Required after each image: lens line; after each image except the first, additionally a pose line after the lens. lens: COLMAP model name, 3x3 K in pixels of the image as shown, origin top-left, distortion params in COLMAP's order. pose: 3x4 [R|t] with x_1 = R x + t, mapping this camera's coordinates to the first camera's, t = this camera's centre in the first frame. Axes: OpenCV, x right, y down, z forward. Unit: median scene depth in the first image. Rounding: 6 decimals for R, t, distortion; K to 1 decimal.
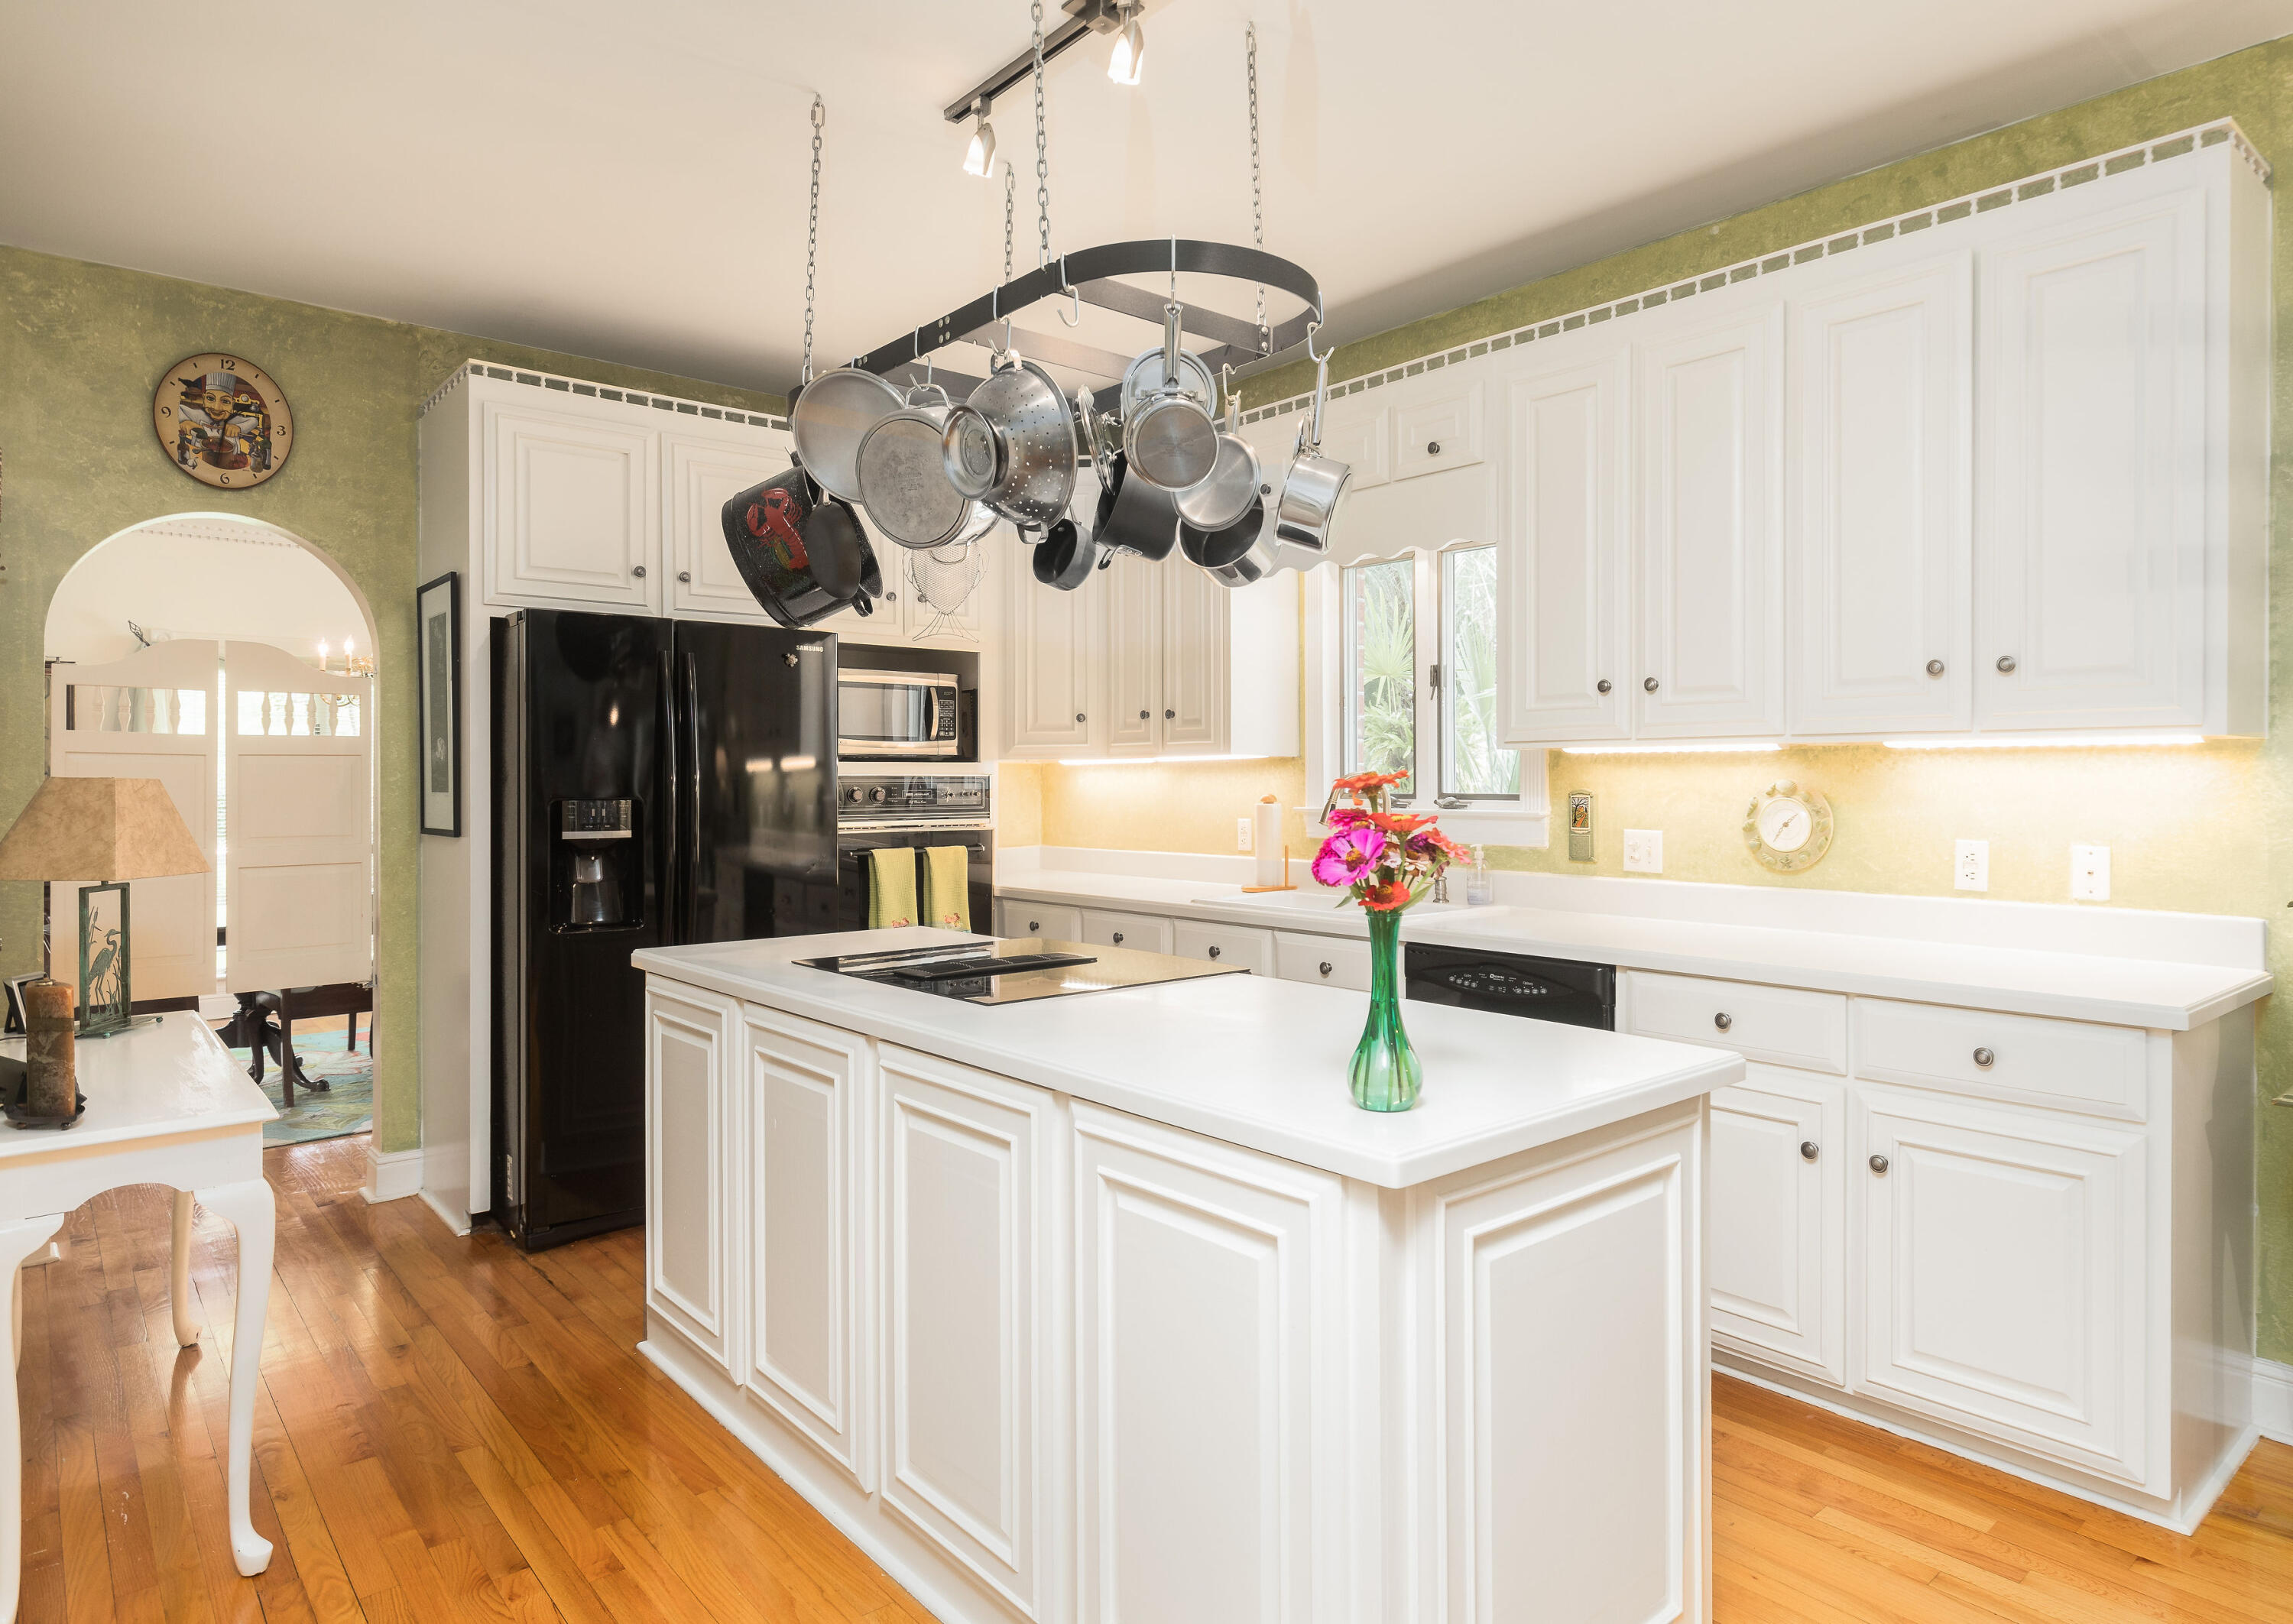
lens RADIAL K [[1354.6, 0, 1219.5], [0, 1354.6, 784.8], [0, 0, 1]] dist [0.001206, 0.001286]
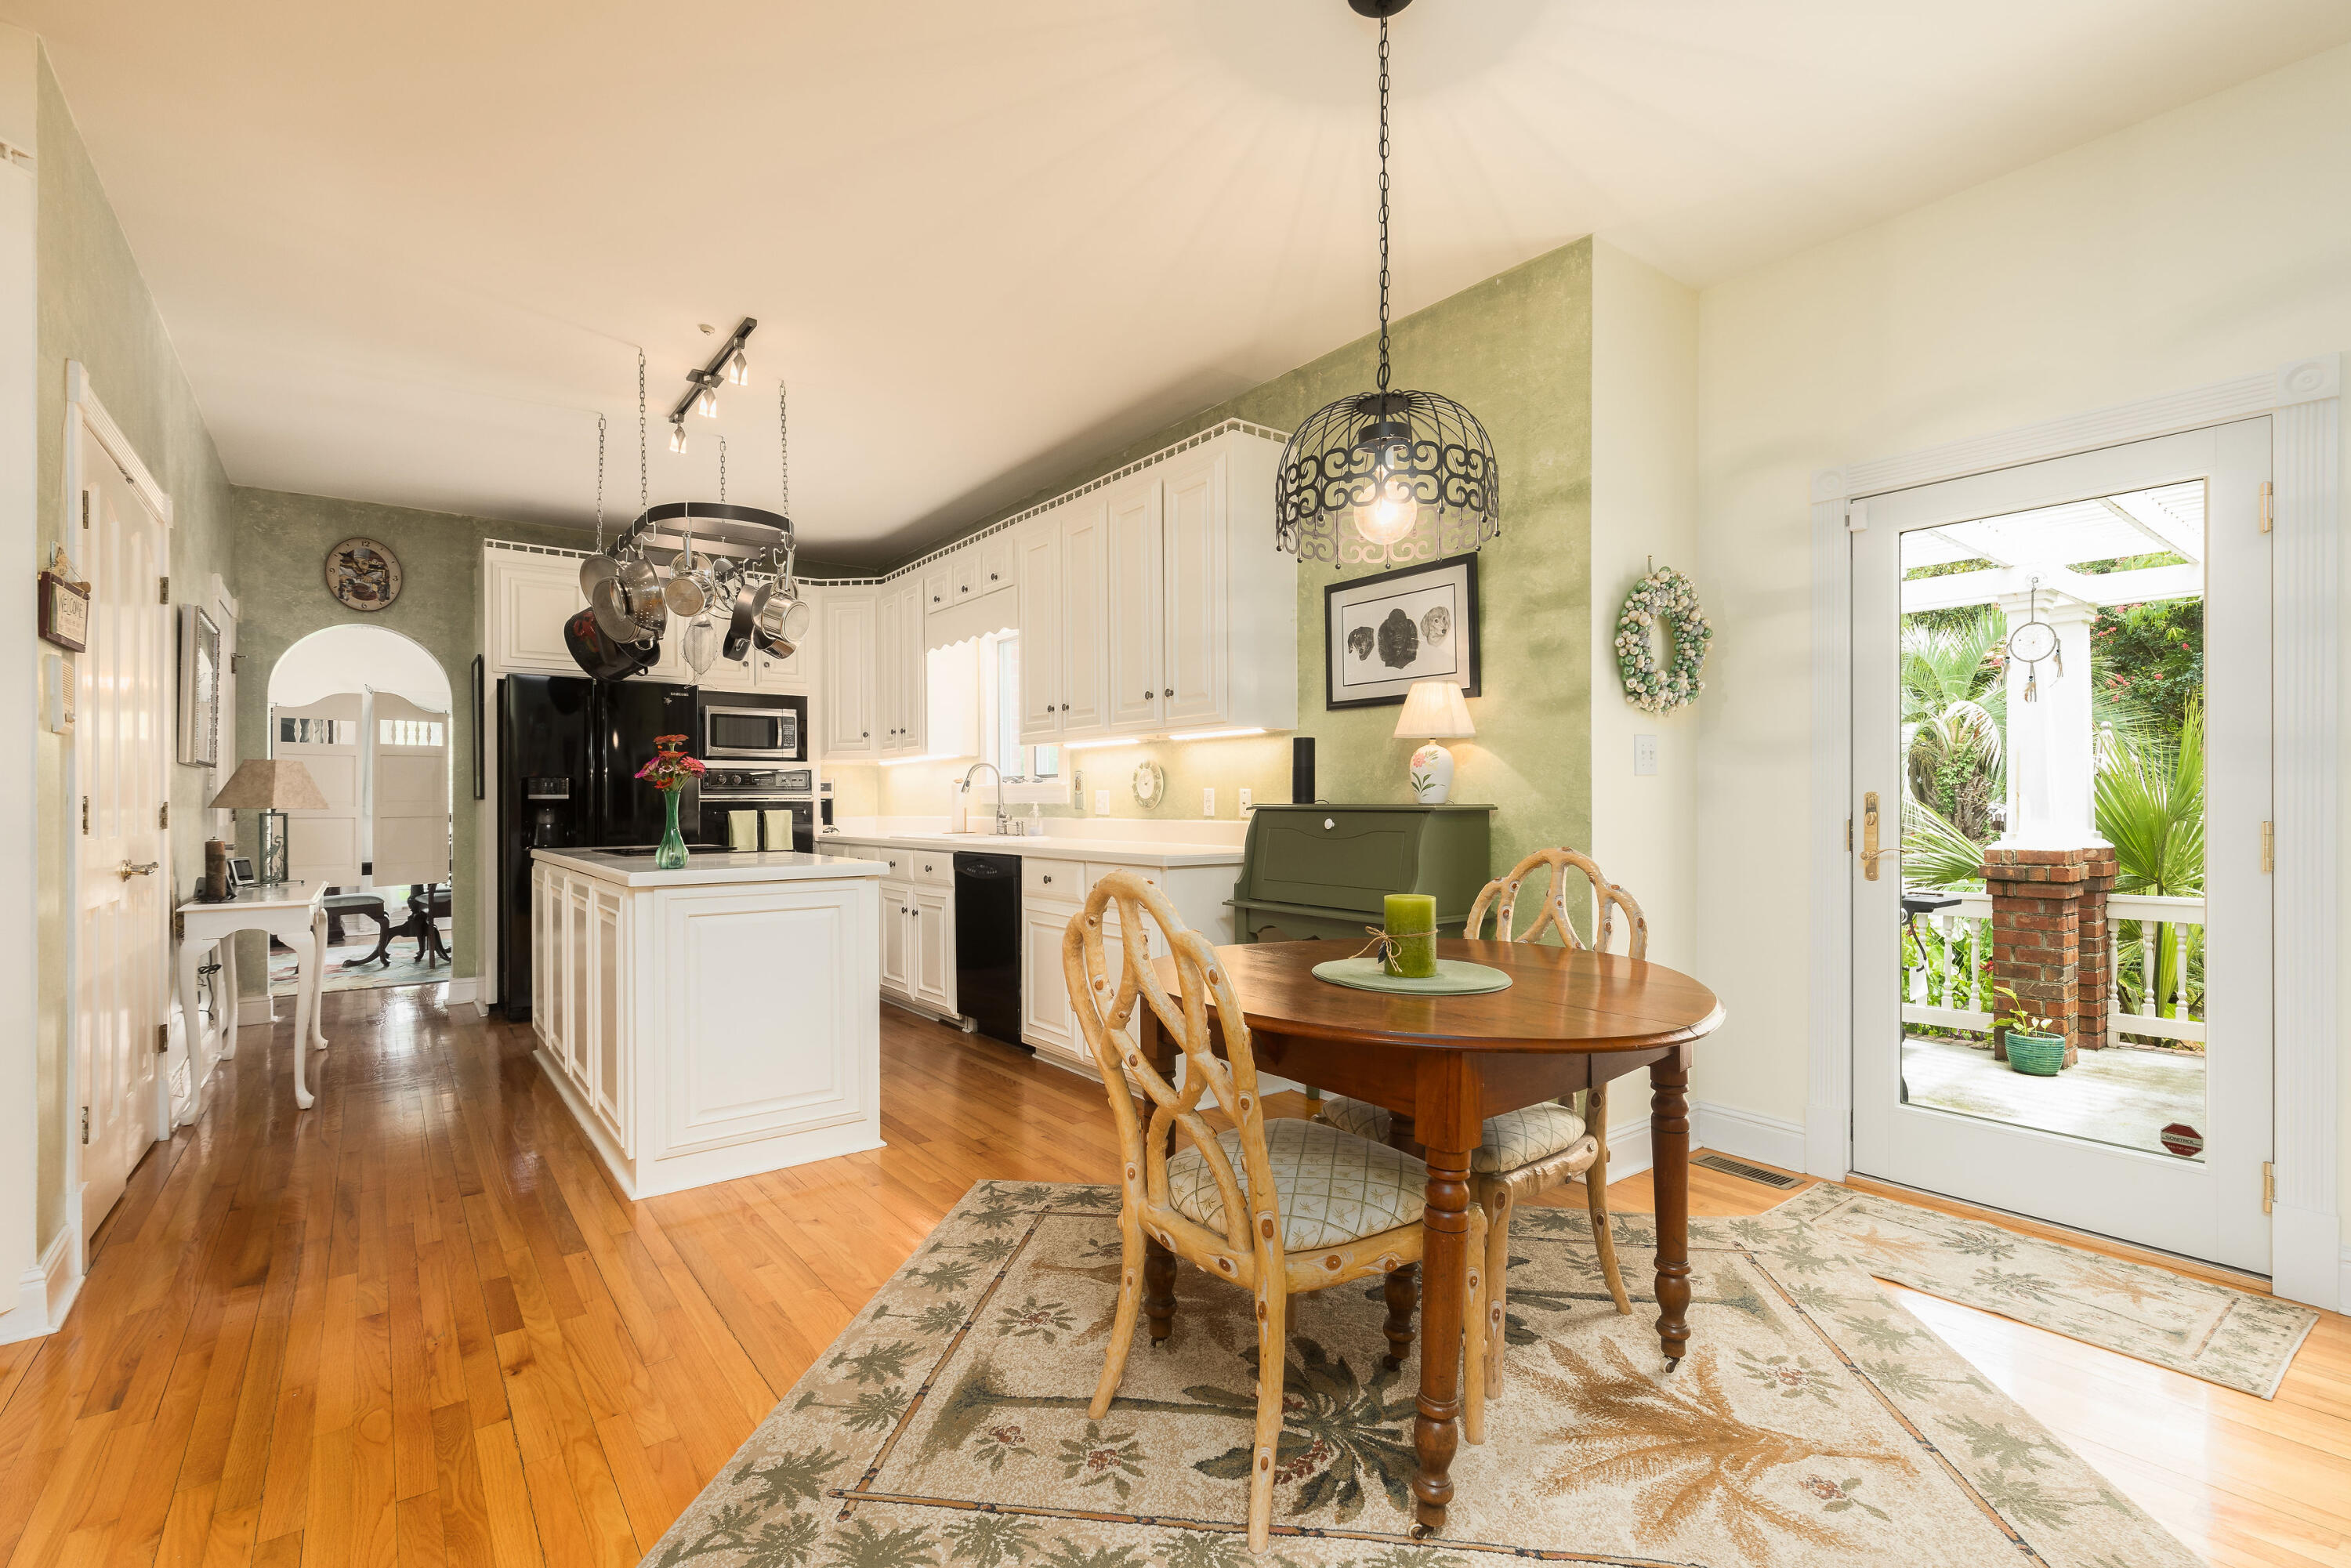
lens RADIAL K [[1073.1, 0, 1167.3], [0, 1073.1, 803.2], [0, 0, 1]] dist [0.002853, -0.000235]
pose [[0.996174, -0.002875, -0.087347, 0.488645], [0.002748, 0.999995, -0.001576, 0.048709], [0.087351, 0.001330, 0.996177, -0.365322]]
